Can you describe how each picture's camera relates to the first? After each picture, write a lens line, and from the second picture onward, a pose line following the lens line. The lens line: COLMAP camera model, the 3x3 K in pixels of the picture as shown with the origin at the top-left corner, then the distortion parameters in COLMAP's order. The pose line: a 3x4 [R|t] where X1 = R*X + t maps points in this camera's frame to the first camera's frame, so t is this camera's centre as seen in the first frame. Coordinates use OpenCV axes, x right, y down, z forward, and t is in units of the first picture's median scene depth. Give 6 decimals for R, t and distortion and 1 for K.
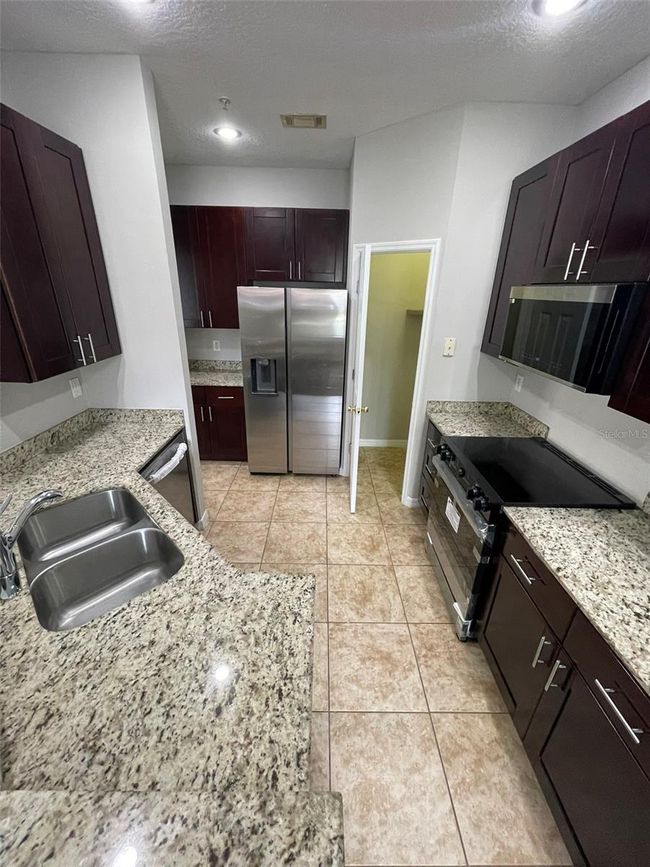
lens RADIAL K [[348.3, 0, 325.9], [0, 348.3, 428.2], [0, 0, 1]] dist [-0.001430, -0.000491]
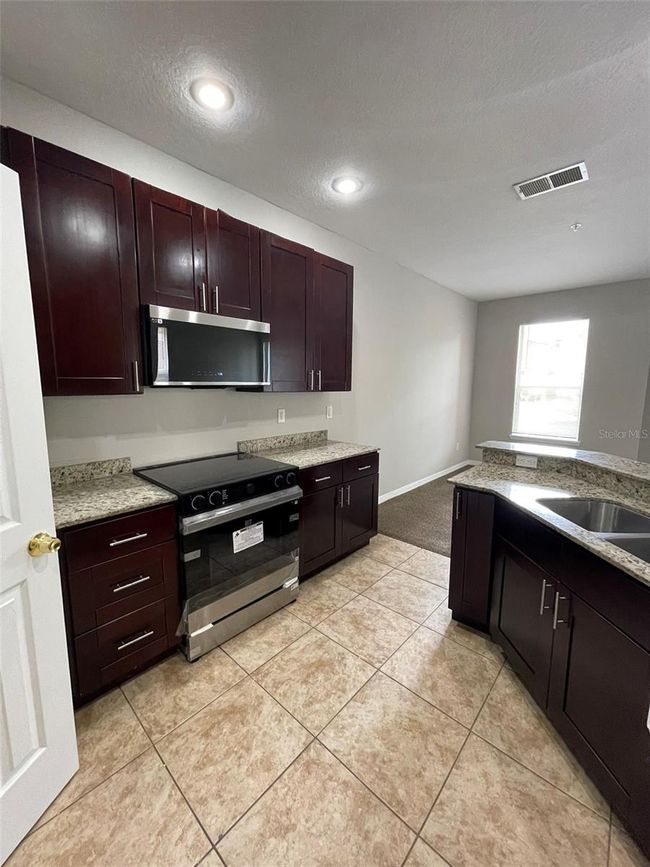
lens RADIAL K [[348.3, 0, 324.2], [0, 348.3, 429.1], [0, 0, 1]] dist [-0.001430, -0.000491]
pose [[-0.734401, -0.114918, 0.668916, -0.347766], [0.230668, 0.884637, 0.405228, -0.312425], [-0.638316, 0.451897, -0.623170, 1.147171]]
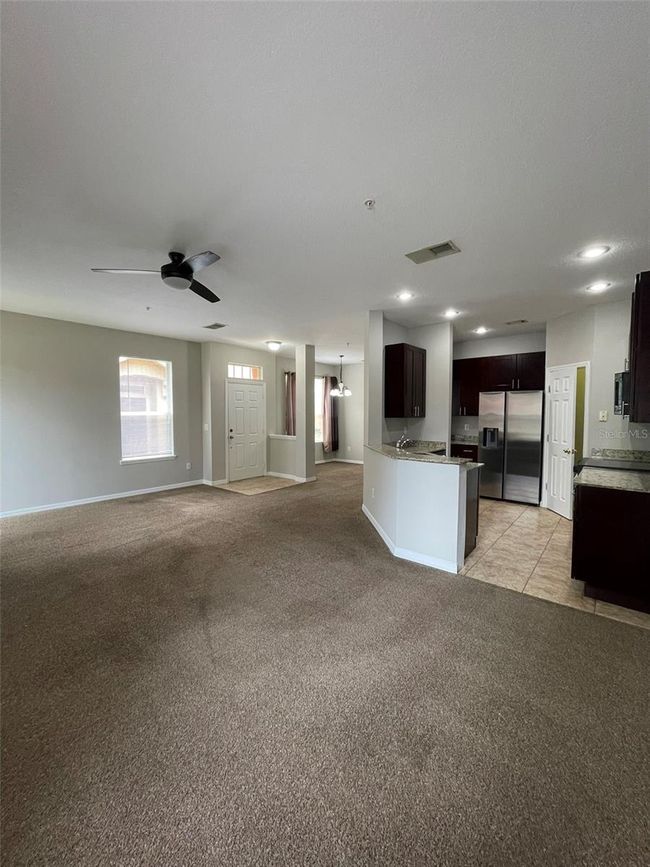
lens RADIAL K [[348.3, 0, 327.4], [0, 348.3, 430.2], [0, 0, 1]] dist [-0.001430, -0.000491]
pose [[0.768005, 0.011844, -0.640334, 0.442361], [-0.222583, 0.942439, -0.249531, 0.610199], [0.600520, 0.334168, 0.726434, -1.127244]]
